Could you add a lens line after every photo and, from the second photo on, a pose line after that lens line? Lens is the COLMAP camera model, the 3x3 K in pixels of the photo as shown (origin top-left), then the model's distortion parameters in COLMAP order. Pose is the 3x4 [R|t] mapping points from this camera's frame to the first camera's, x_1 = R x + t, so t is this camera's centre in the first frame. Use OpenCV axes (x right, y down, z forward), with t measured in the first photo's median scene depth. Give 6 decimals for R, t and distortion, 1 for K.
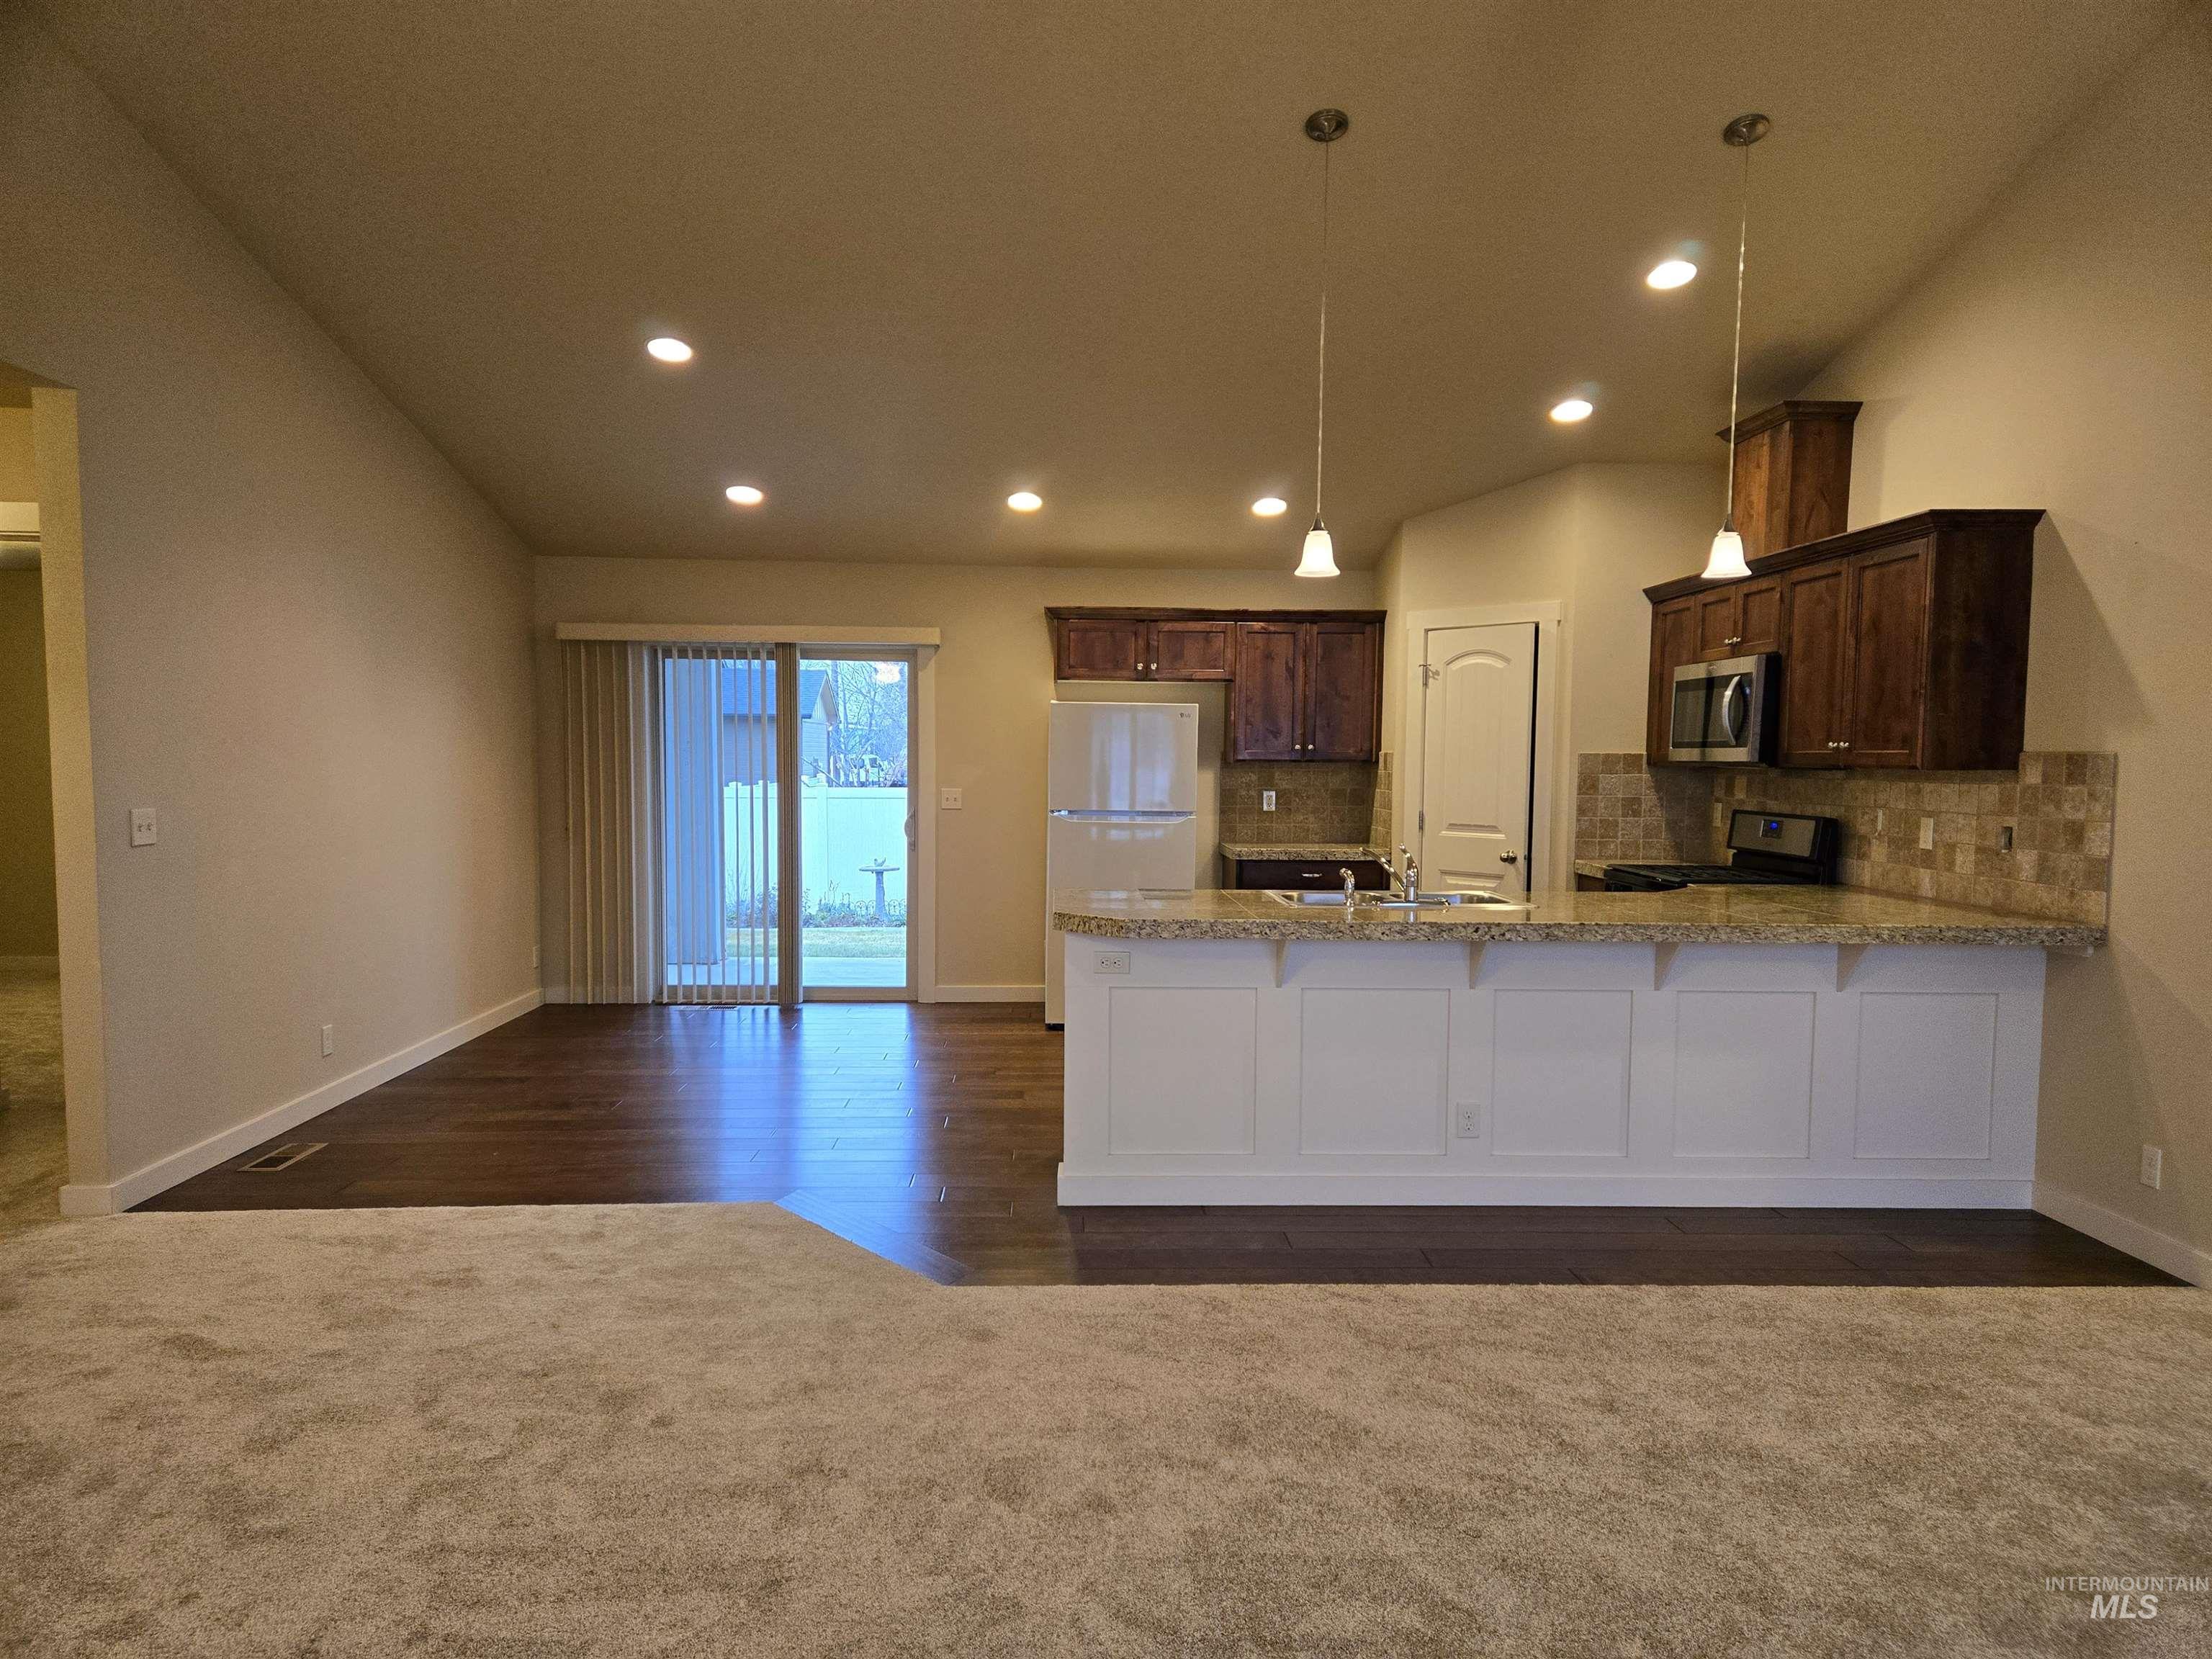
lens RADIAL K [[1464.4, 0, 1106.0], [0, 1464.4, 829.5], [0, 0, 1]] dist [0.073337, -0.058051]
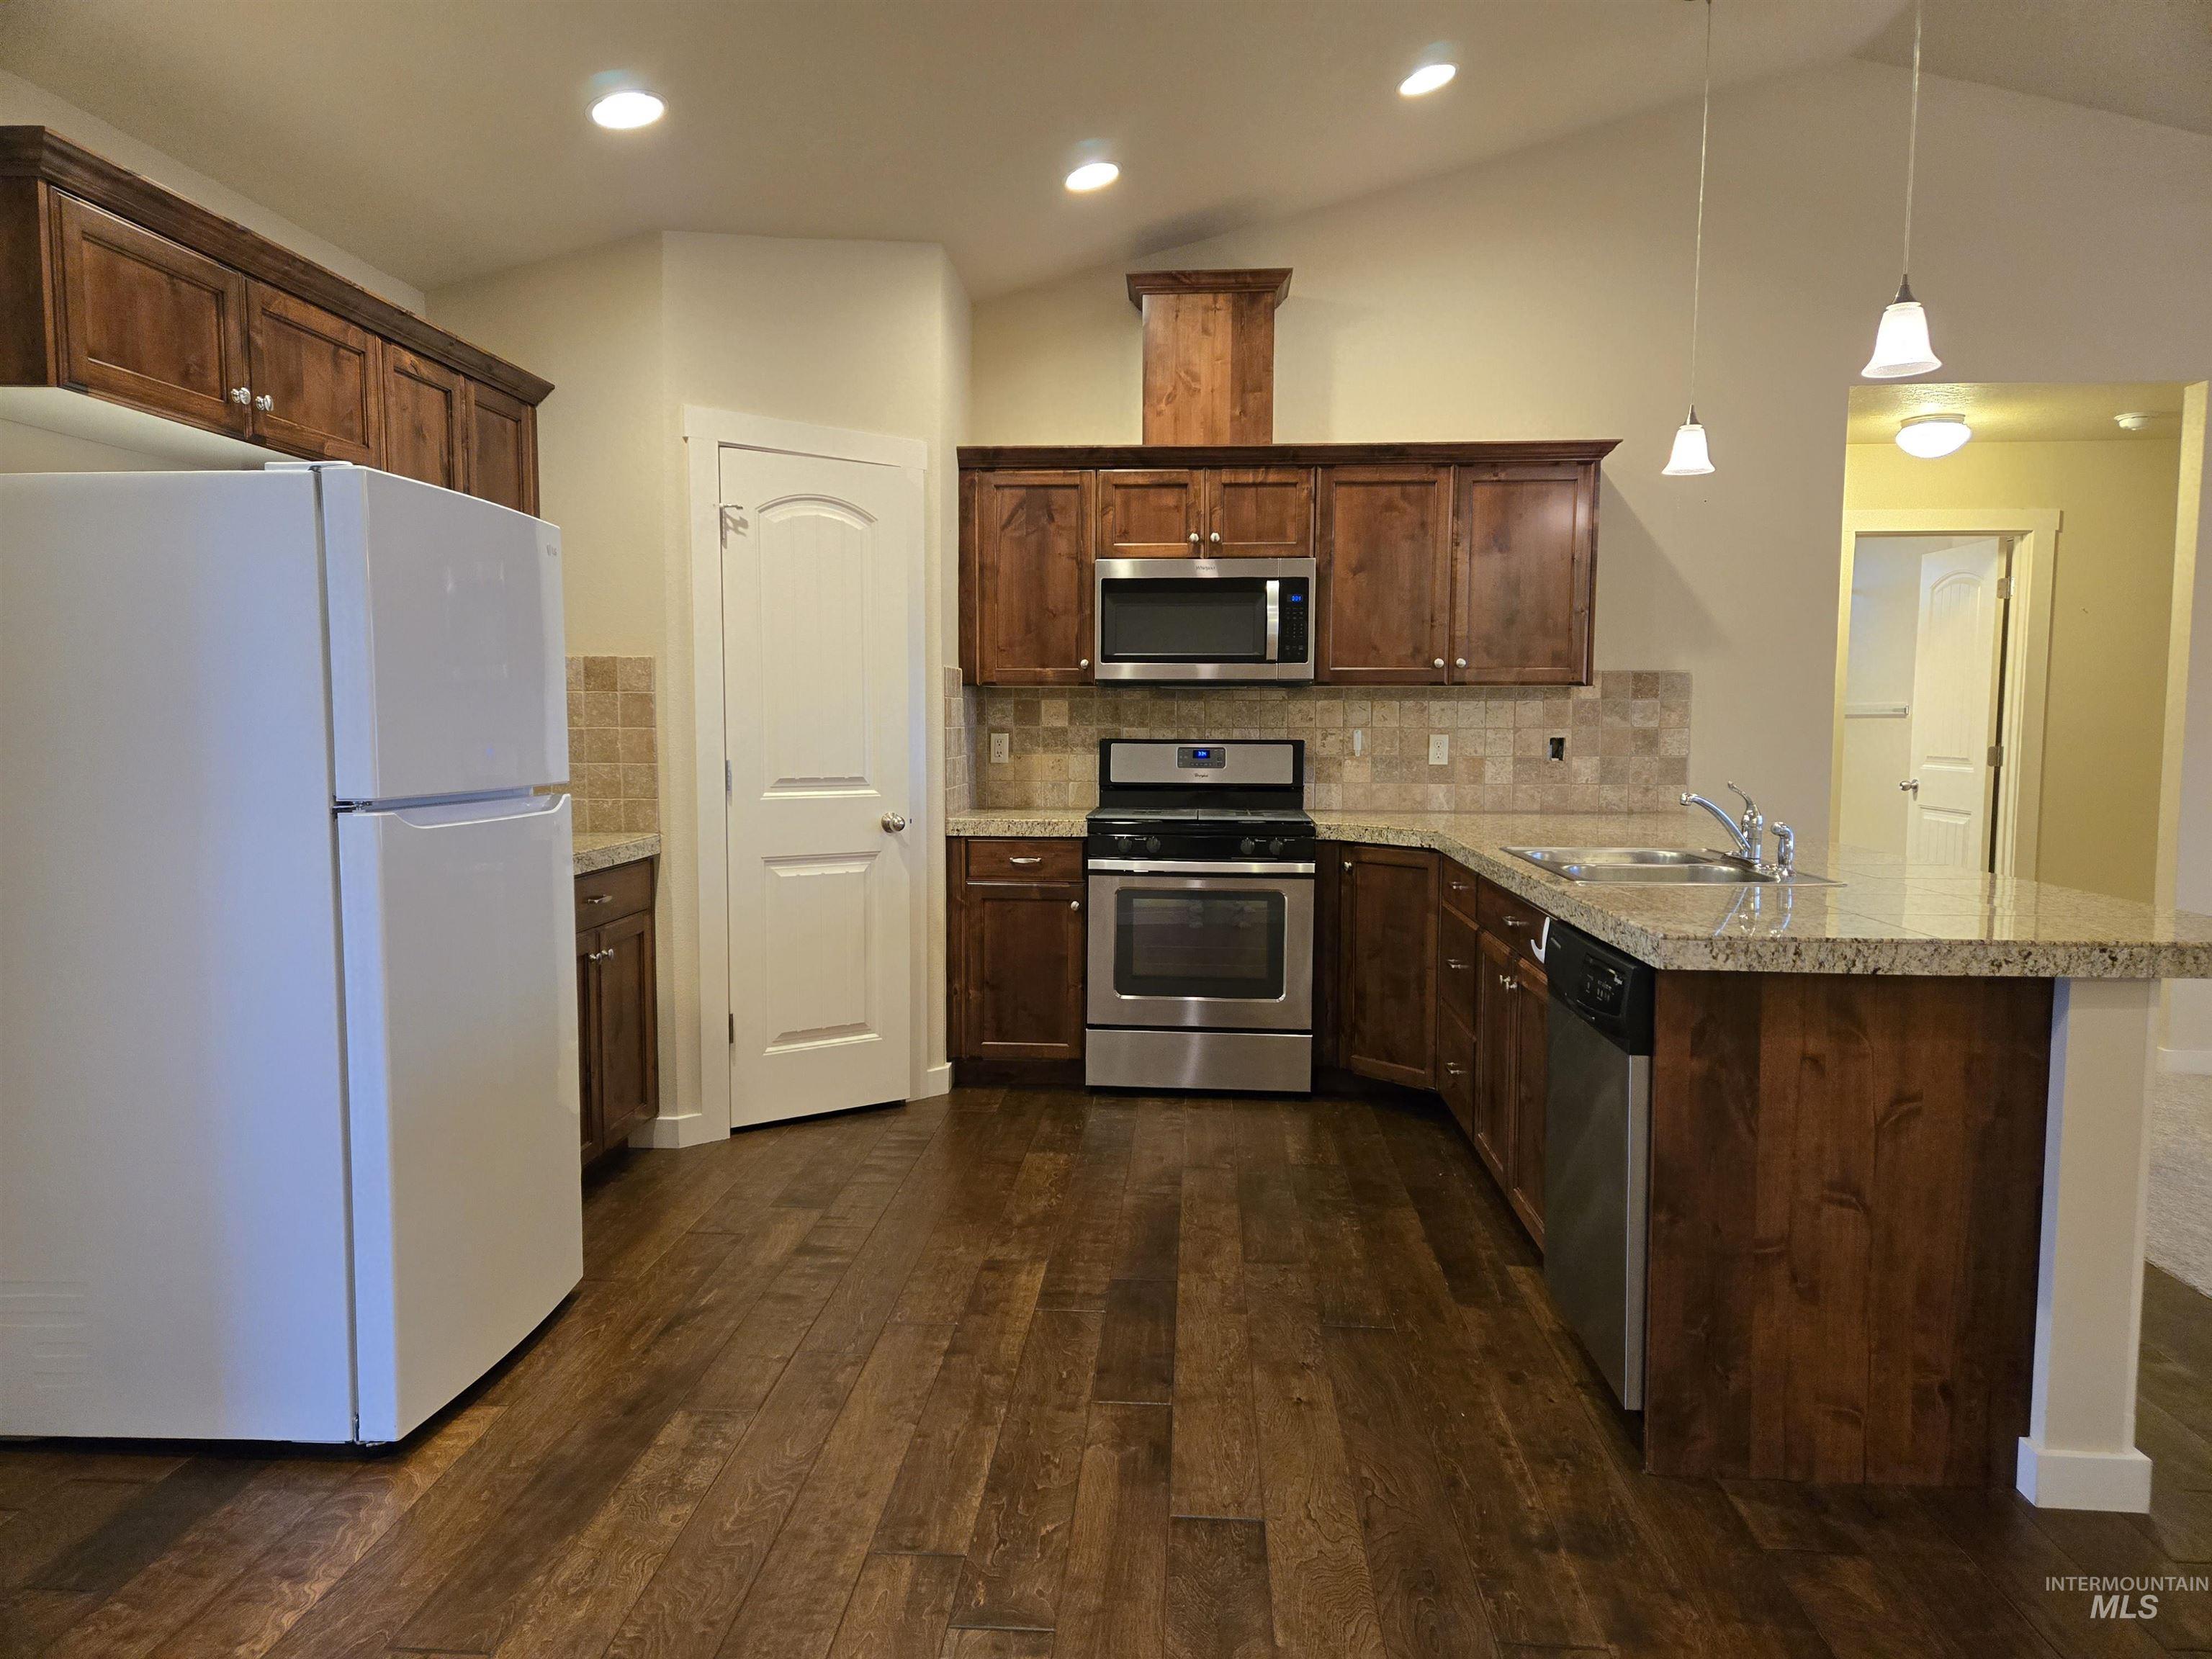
lens RADIAL K [[1464.4, 0, 1106.0], [0, 1464.4, 829.5], [0, 0, 1]] dist [0.073337, -0.058051]
pose [[0.104514, -0.083719, 0.990993, -0.500478], [0.048418, 0.995697, 0.079010, -0.034710], [-0.993344, 0.039724, 0.108118, 1.134708]]
